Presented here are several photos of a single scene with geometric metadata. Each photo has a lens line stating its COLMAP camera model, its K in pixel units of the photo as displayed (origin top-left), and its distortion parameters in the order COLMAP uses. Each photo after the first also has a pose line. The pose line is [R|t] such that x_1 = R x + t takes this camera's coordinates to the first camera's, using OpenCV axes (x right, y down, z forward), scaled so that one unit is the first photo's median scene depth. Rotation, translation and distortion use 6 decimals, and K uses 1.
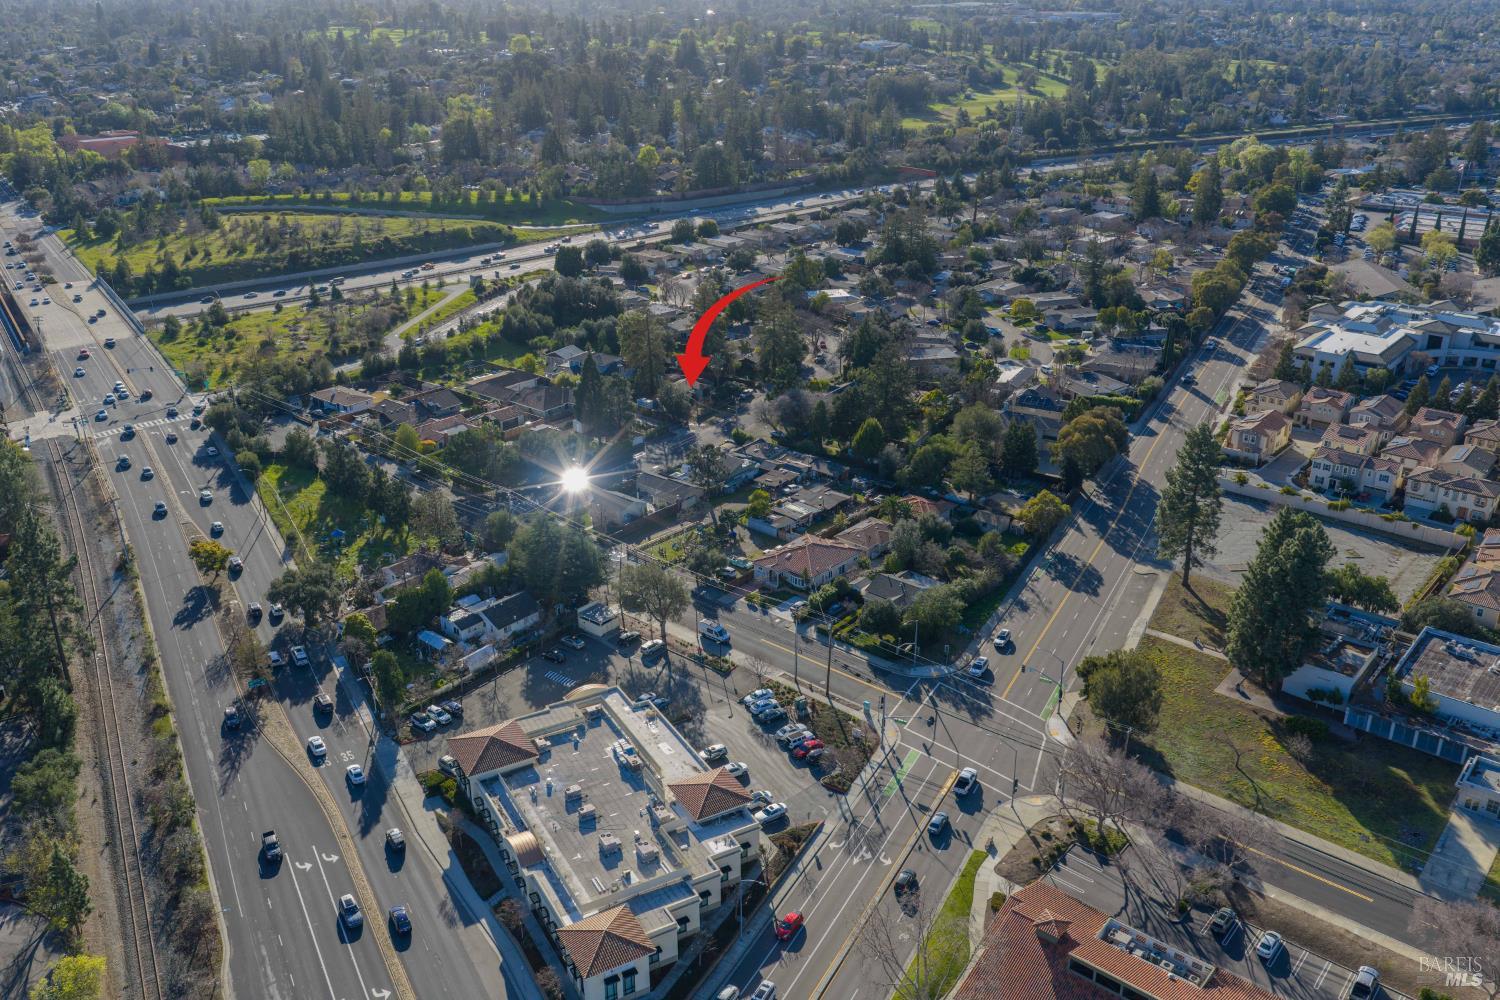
lens RADIAL K [[1230.2, 0, 750.0], [0, 1230.2, 500.0], [0, 0, 1]] dist [0.011017, -0.020997]
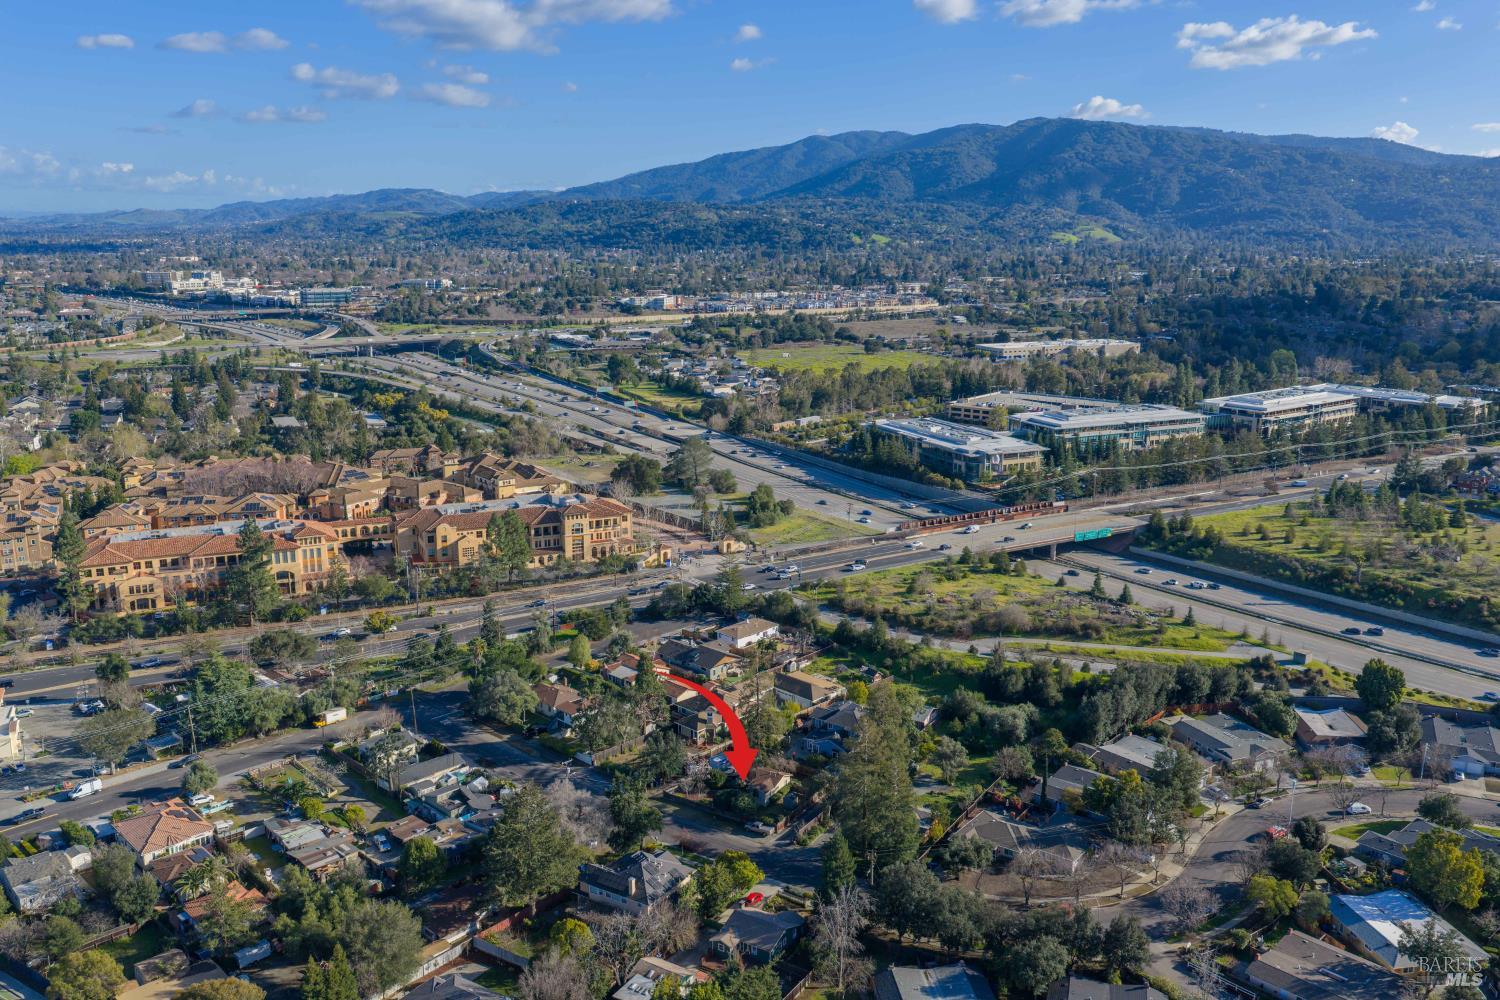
lens RADIAL K [[1230.2, 0, 750.0], [0, 1230.2, 500.0], [0, 0, 1]] dist [0.011017, -0.020997]
pose [[-0.076047, 0.217743, -0.973039, 0.478192], [-0.392981, 0.890332, 0.229948, -0.309931], [0.916397, 0.399872, 0.017862, 0.702350]]
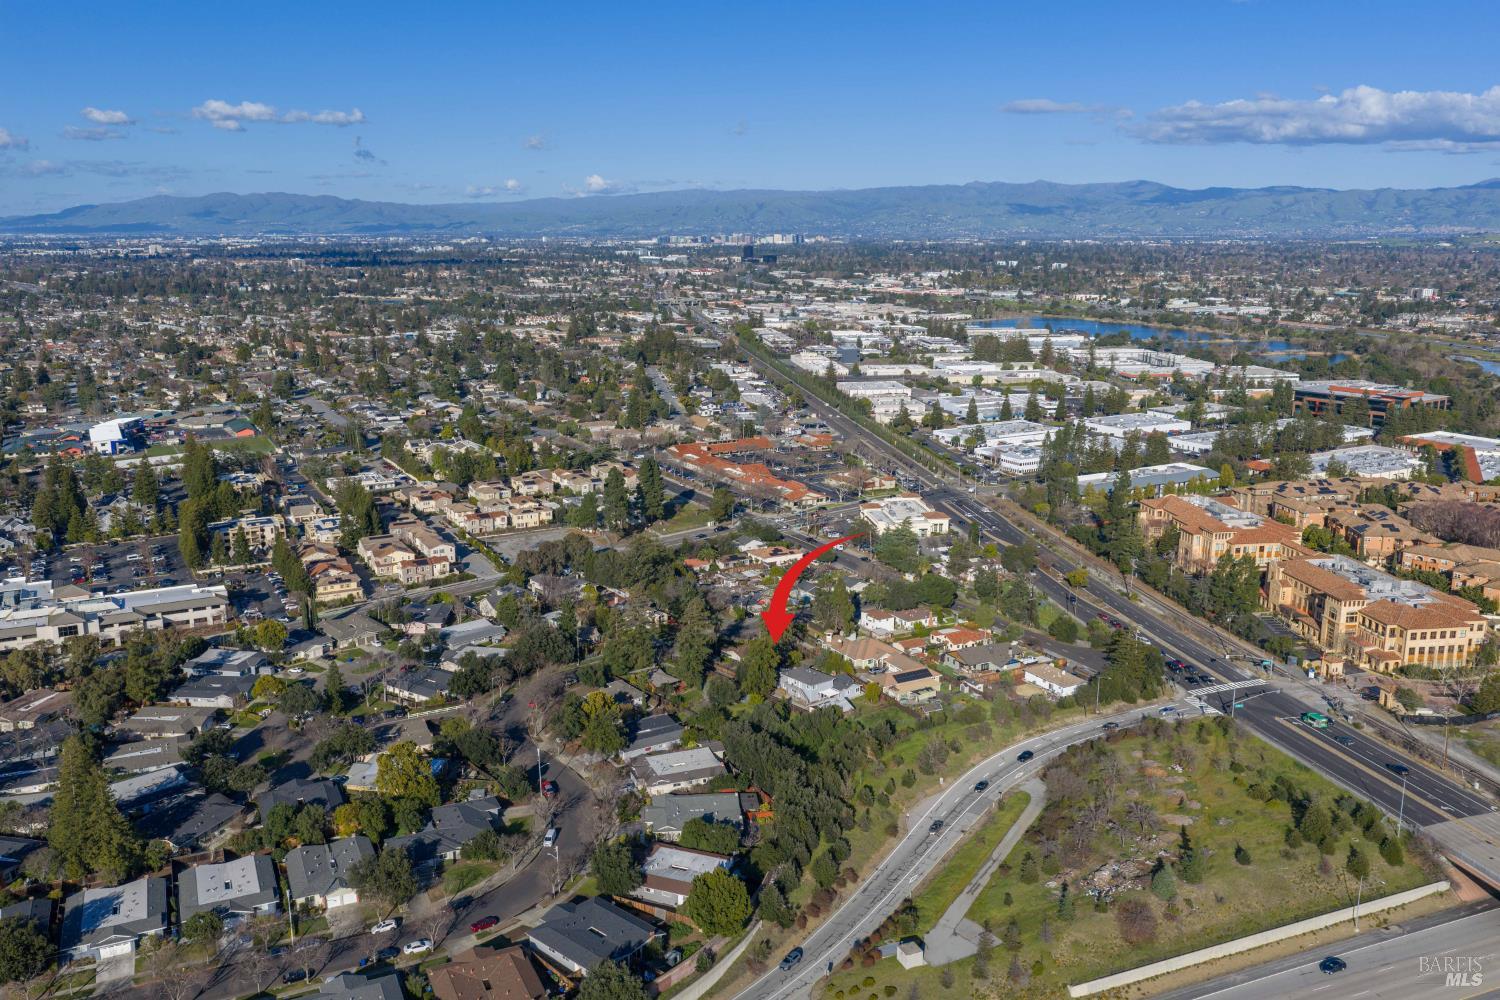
lens RADIAL K [[1230.2, 0, 750.0], [0, 1230.2, 500.0], [0, 0, 1]] dist [0.011017, -0.020997]
pose [[-0.931695, -0.073883, 0.355648, -0.341444], [0.144178, 0.823447, 0.548769, -0.611564], [-0.333402, 0.562562, -0.756549, 1.340877]]
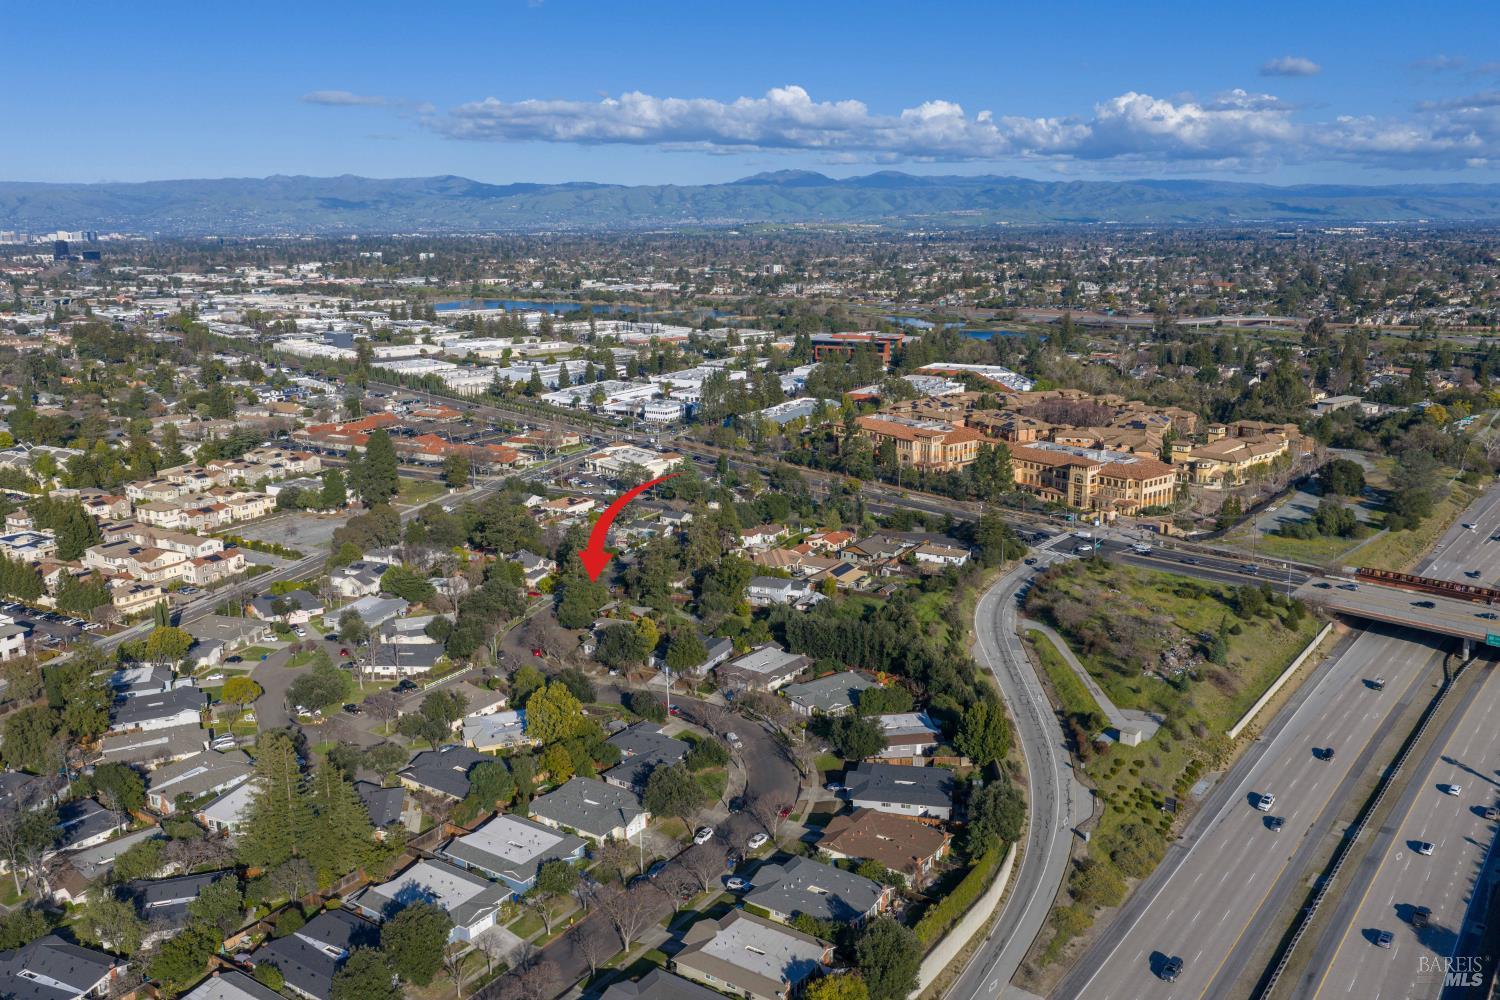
lens RADIAL K [[1230.2, 0, 750.0], [0, 1230.2, 500.0], [0, 0, 1]] dist [0.011017, -0.020997]
pose [[-0.987161, 0.048525, -0.152178, 0.027638], [-0.048913, 0.815126, 0.577215, -0.613381], [0.152053, 0.577248, -0.802287, 1.436049]]
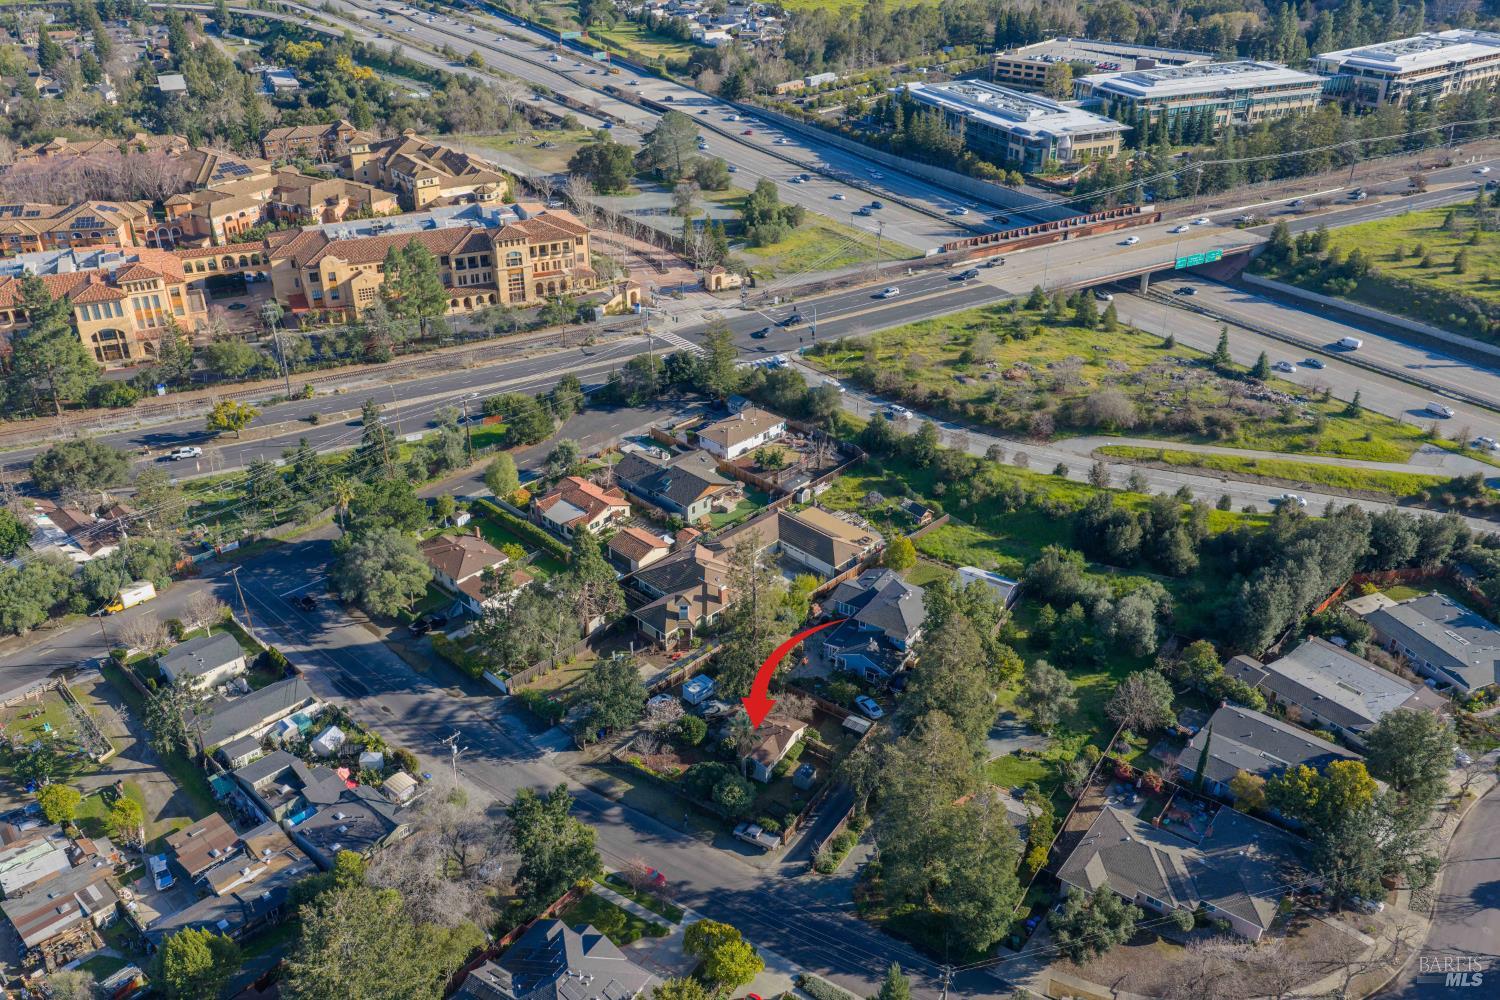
lens RADIAL K [[1230.2, 0, 750.0], [0, 1230.2, 500.0], [0, 0, 1]] dist [0.011017, -0.020997]
pose [[-0.076558, 0.483119, -0.872201, 0.245731], [-0.392689, 0.789457, 0.471755, -0.296823], [0.916479, 0.378620, 0.129275, 0.691321]]
